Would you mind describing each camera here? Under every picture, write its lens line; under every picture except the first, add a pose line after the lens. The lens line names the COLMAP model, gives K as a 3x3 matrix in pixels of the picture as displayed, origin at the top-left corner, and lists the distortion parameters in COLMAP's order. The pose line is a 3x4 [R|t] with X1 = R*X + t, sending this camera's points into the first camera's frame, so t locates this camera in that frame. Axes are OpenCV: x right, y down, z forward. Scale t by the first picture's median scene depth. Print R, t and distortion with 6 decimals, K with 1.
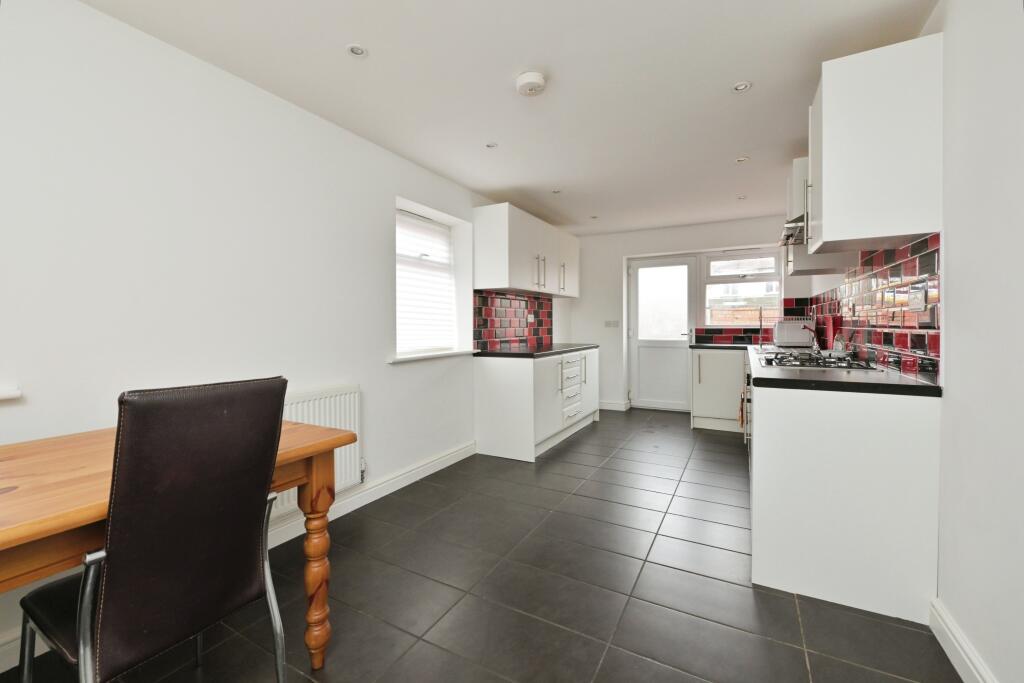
lens RADIAL K [[423.7, 0, 512.8], [0, 423.7, 325.5], [0, 0, 1]] dist [-0.003471, -0.000727]
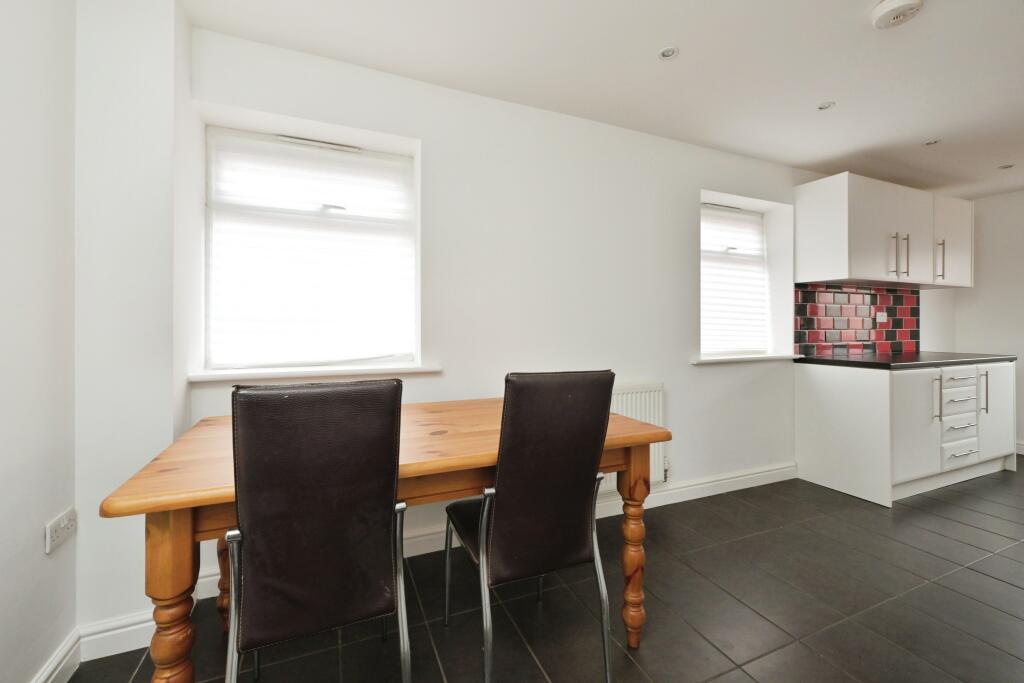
lens RADIAL K [[423.7, 0, 510.5], [0, 423.7, 322.8], [0, 0, 1]] dist [-0.003471, -0.000727]
pose [[0.788353, 0.004920, -0.615204, -0.023560], [-0.007925, 0.999966, -0.002158, 0.000089], [0.615173, 0.006577, 0.788365, -0.014496]]
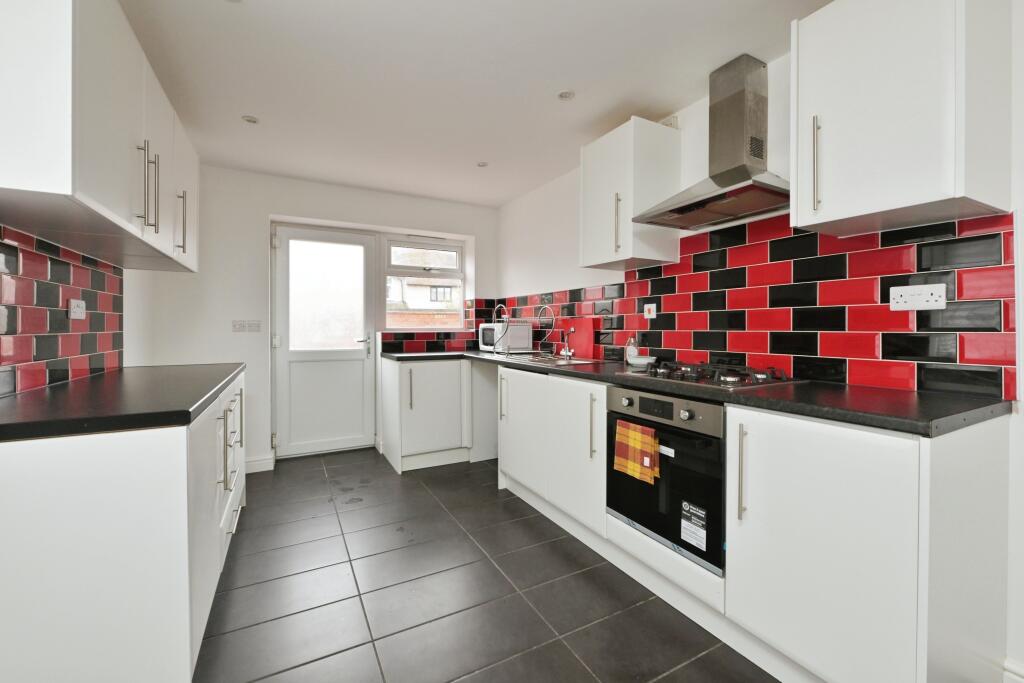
lens RADIAL K [[423.7, 0, 513.9], [0, 423.7, 331.3], [0, 0, 1]] dist [-0.003471, -0.000727]
pose [[0.531830, -0.001744, 0.846850, -0.105119], [0.002850, 0.999996, 0.000269, 0.006682], [-0.846847, 0.002270, 0.531832, 0.622597]]
